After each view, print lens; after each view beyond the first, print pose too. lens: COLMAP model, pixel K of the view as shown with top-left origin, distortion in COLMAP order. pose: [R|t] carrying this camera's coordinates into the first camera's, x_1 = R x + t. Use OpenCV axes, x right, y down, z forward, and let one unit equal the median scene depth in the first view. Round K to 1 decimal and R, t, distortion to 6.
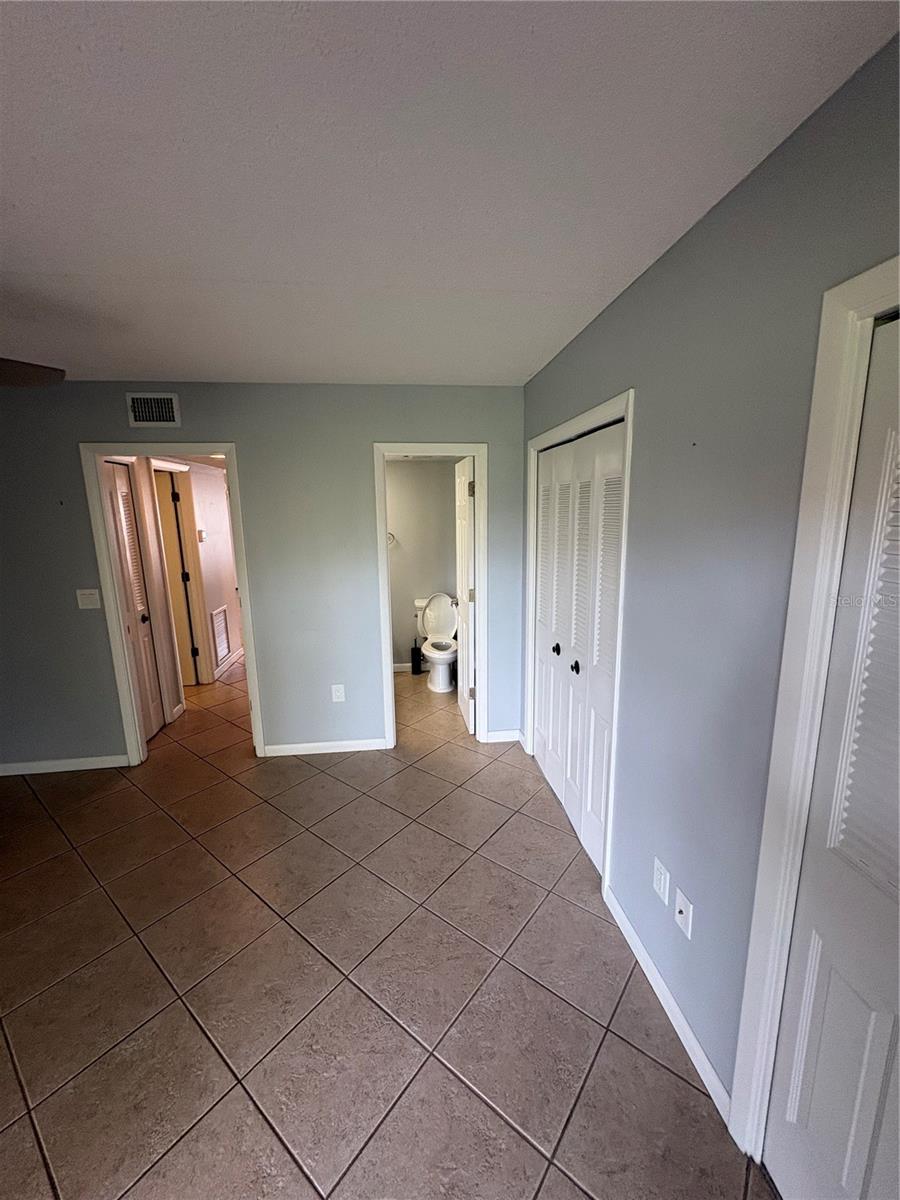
lens RADIAL K [[478.7, 0, 449.1], [0, 478.7, 599.9], [0, 0, 1]] dist [-0.000061, -0.000023]
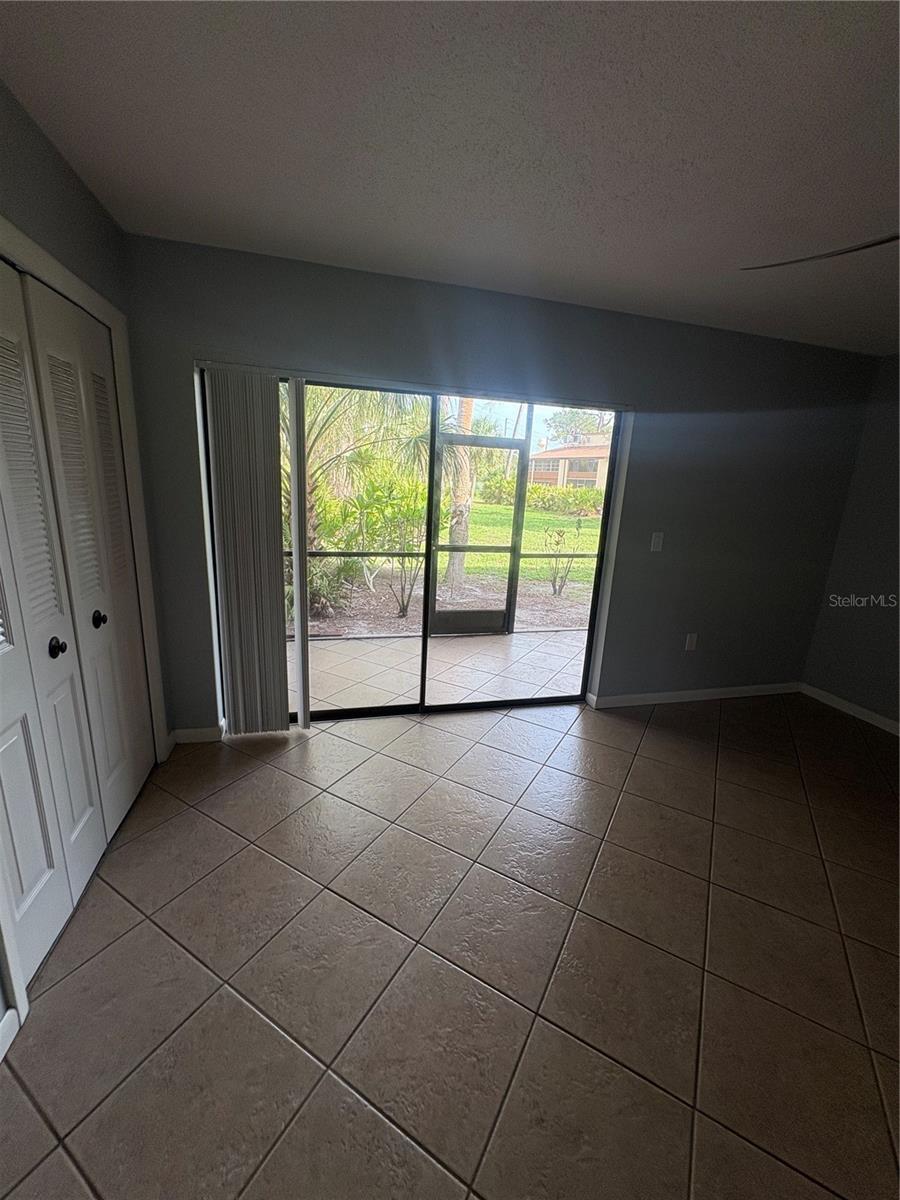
lens RADIAL K [[478.7, 0, 450.4], [0, 478.7, 603.9], [0, 0, 1]] dist [-0.000061, -0.000023]
pose [[-0.988972, 0.001788, -0.148091, -0.056545], [-0.062947, 0.900040, 0.431237, -0.057858], [0.134059, 0.435803, -0.890002, 0.648923]]
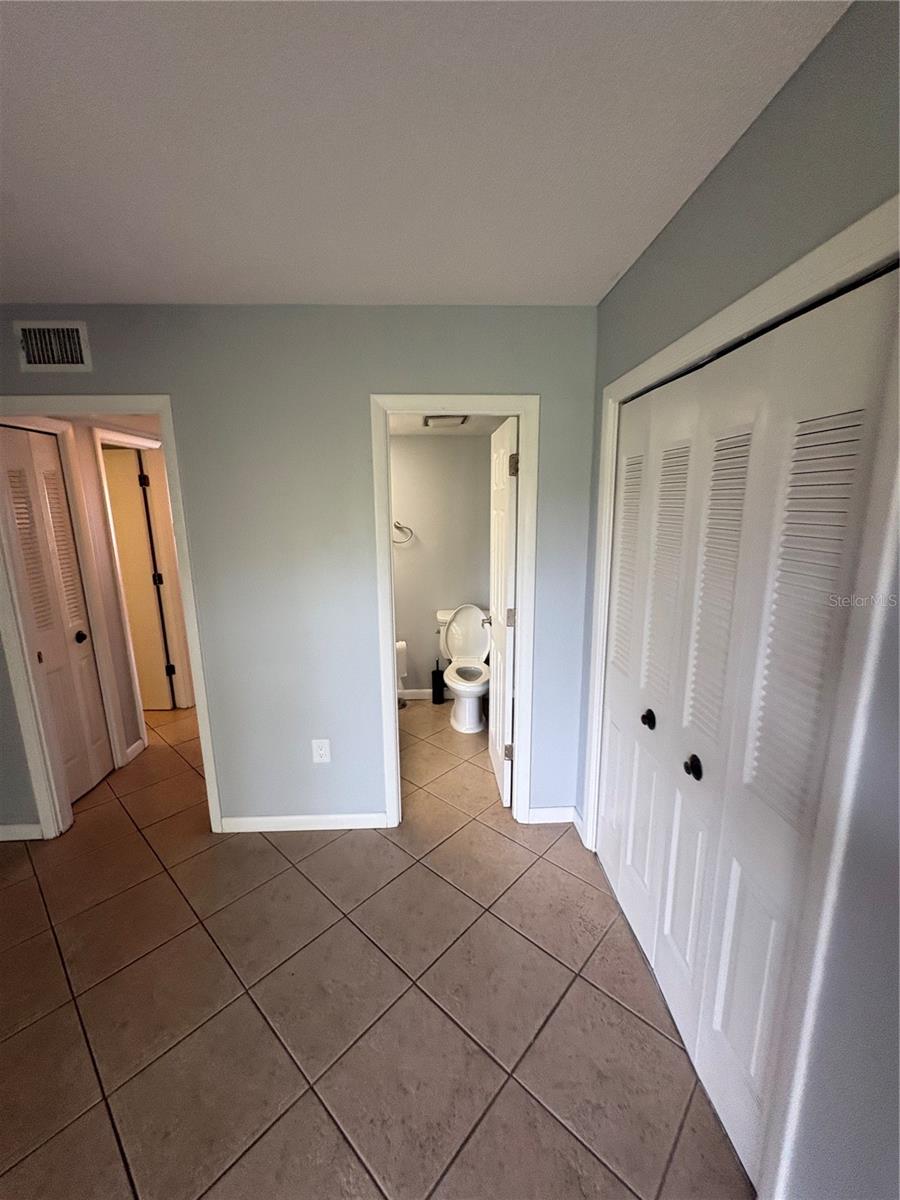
lens RADIAL K [[478.7, 0, 449.3], [0, 478.7, 600.6], [0, 0, 1]] dist [-0.000061, -0.000023]
pose [[0.997198, 0.019673, -0.072167, 0.007721], [-0.018597, 0.999706, 0.015549, -0.045577], [0.072452, -0.014163, 0.997271, 0.303239]]
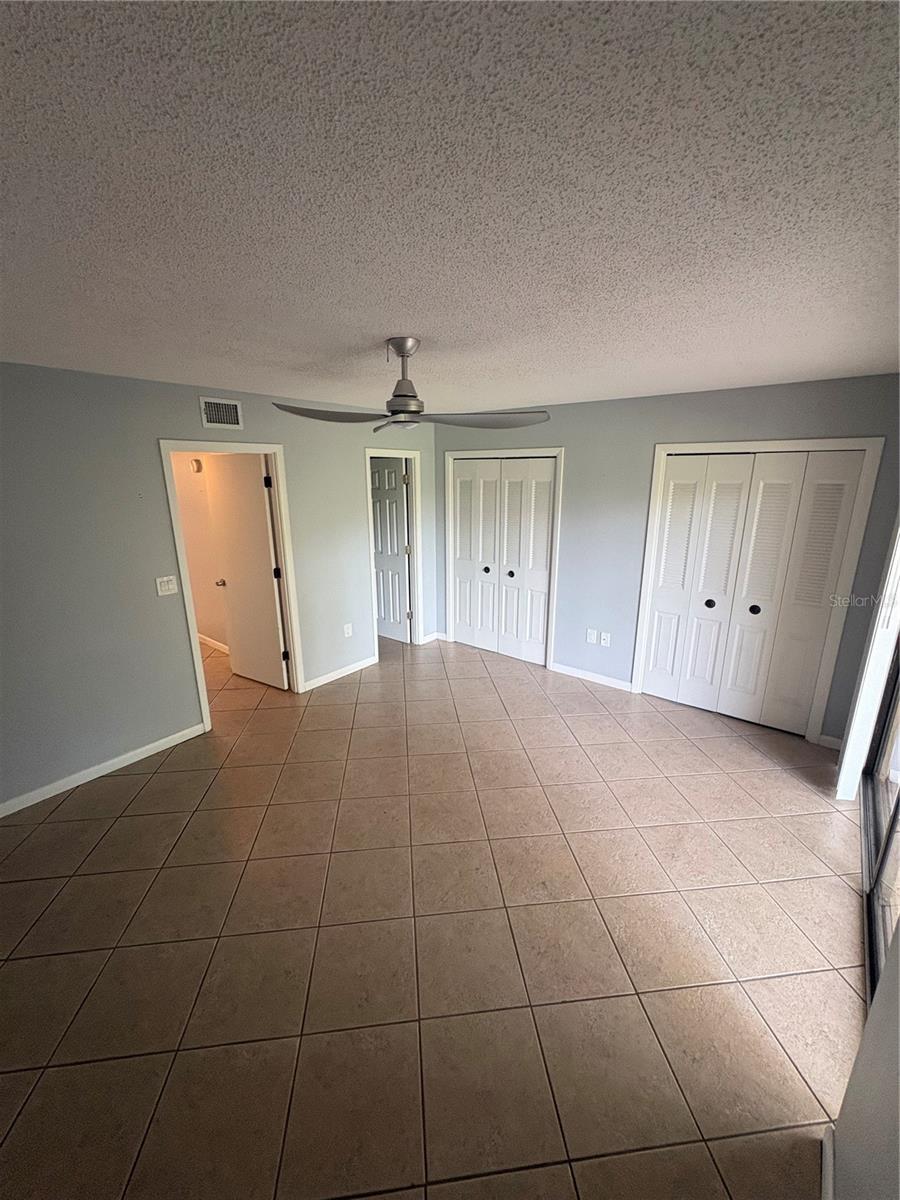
lens RADIAL K [[478.7, 0, 448.7], [0, 478.7, 601.4], [0, 0, 1]] dist [-0.000061, -0.000023]
pose [[0.711064, -0.173451, 0.681398, -0.954519], [0.128897, 0.984829, 0.116182, -0.009086], [-0.691212, 0.005218, 0.722633, -0.192650]]
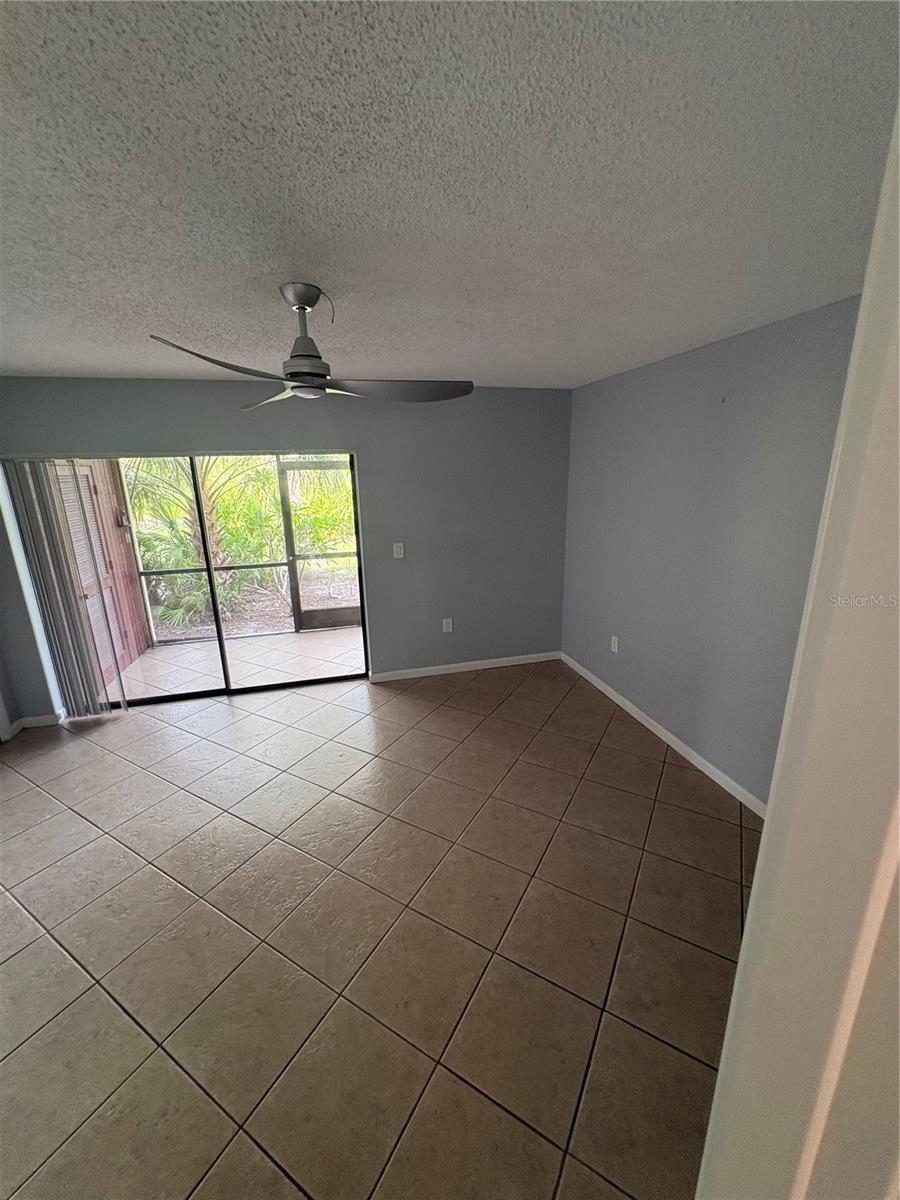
lens RADIAL K [[478.7, 0, 449.8], [0, 478.7, 599.3], [0, 0, 1]] dist [-0.000061, -0.000023]
pose [[-0.988893, 0.072527, -0.129734, -0.567214], [0.007065, 0.894812, 0.446387, -0.216971], [0.148463, 0.440512, -0.885385, 0.959938]]
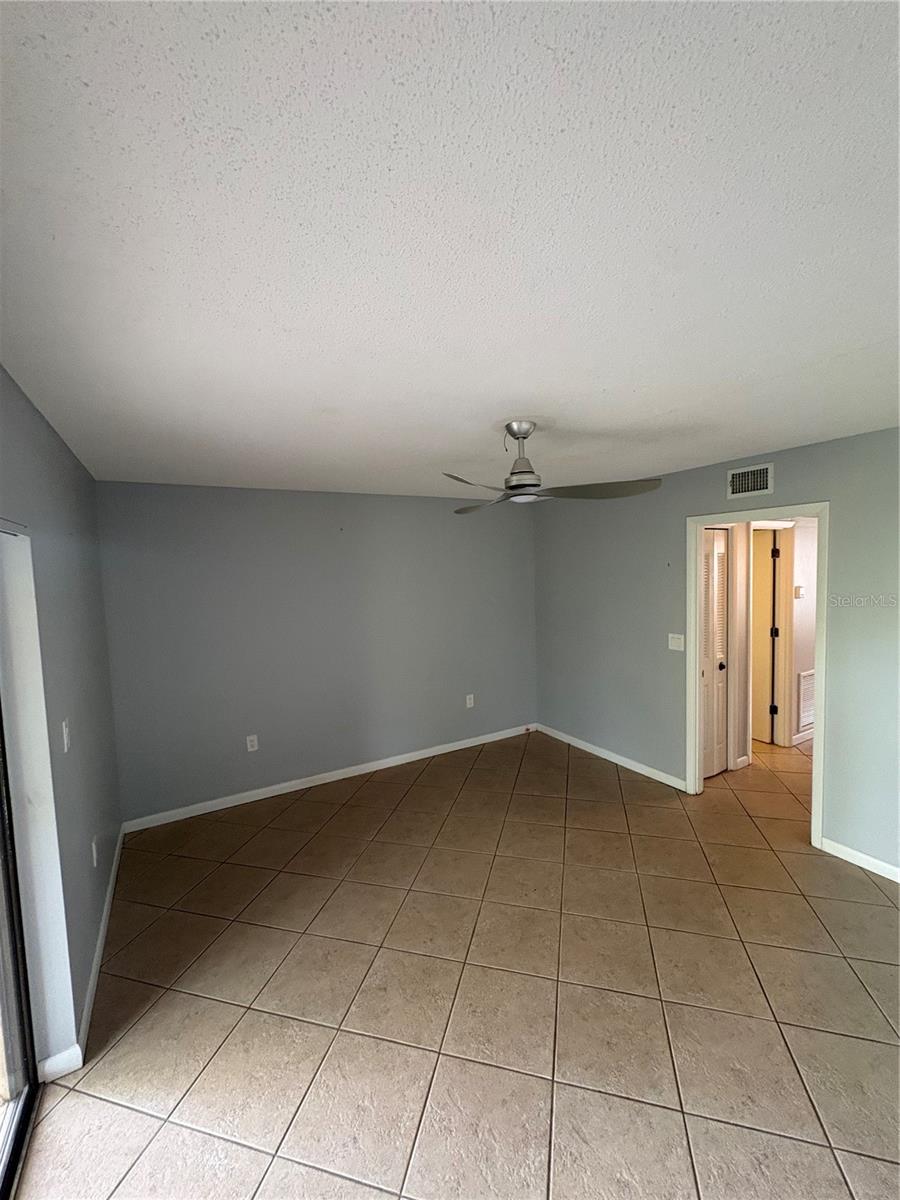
lens RADIAL K [[478.7, 0, 449.8], [0, 478.7, 597.3], [0, 0, 1]] dist [-0.000061, -0.000023]
pose [[0.399592, 0.062417, -0.914566, 0.115705], [-0.152004, 0.988379, 0.001042, -0.025247], [0.904003, 0.138601, 0.404436, -0.029543]]
